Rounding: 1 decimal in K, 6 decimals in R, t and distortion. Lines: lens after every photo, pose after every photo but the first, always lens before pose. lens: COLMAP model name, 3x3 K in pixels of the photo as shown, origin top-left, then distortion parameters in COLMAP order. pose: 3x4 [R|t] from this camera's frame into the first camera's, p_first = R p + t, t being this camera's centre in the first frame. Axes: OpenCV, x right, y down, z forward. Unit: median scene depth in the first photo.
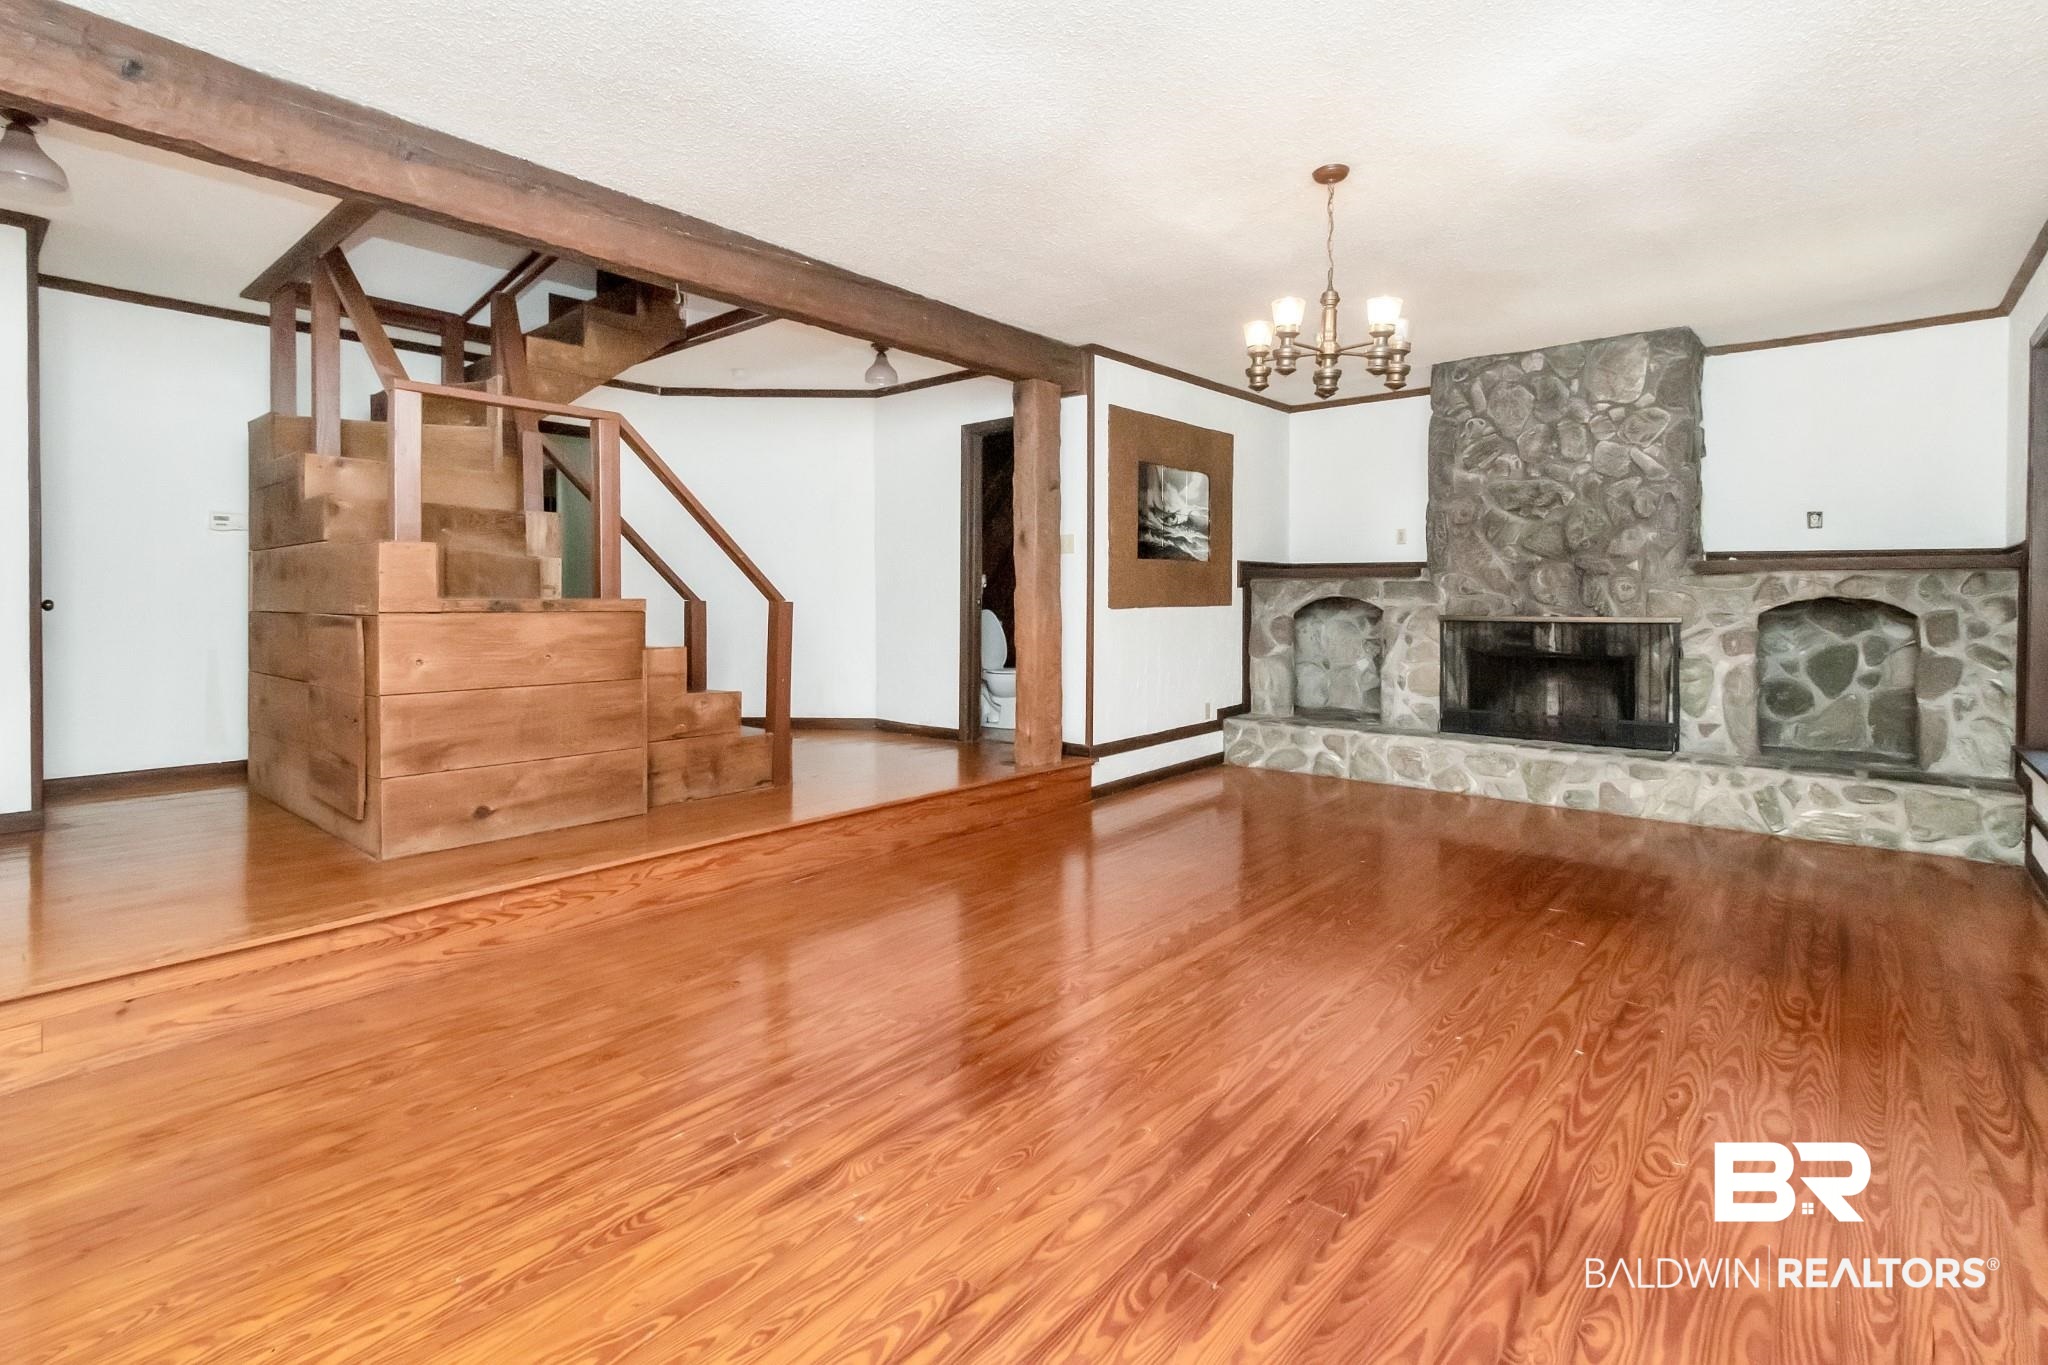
lens RADIAL K [[953.3, 0, 1024.4], [0, 953.3, 600.7], [0, 0, 1]] dist [-0.001082, -0.000237]
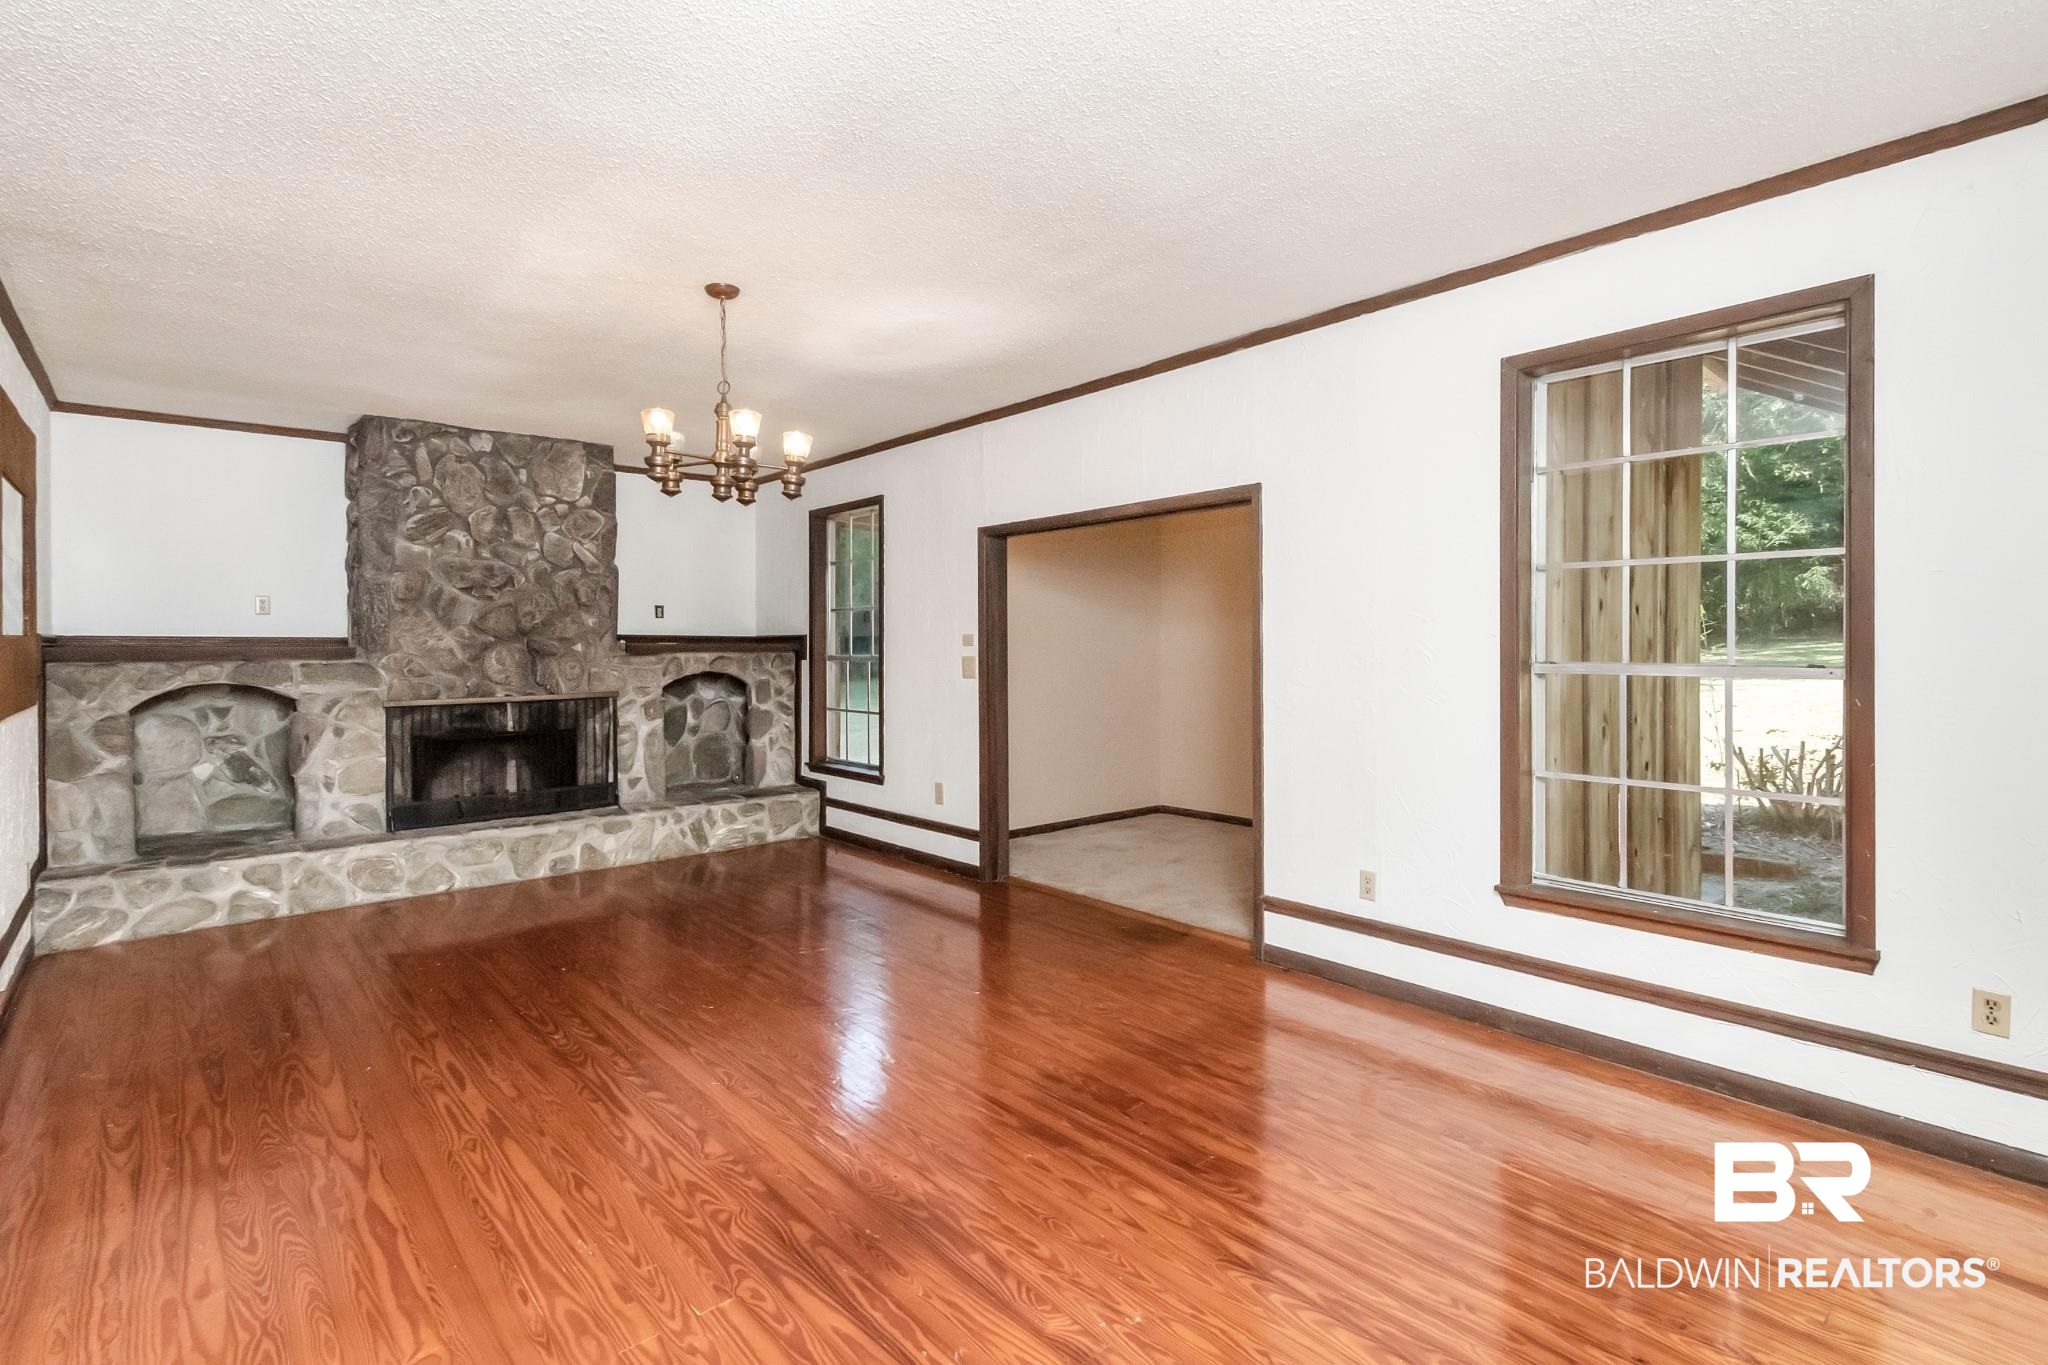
lens RADIAL K [[963.4, 0, 1024.0], [0, 963.4, 646.1], [0, 0, 1]] dist [0.003759, 0.000290]
pose [[0.144619, -0.003890, 0.989480, -0.405740], [0.012061, 0.999925, 0.002168, -0.033932], [-0.989414, 0.011620, 0.144655, 0.311921]]
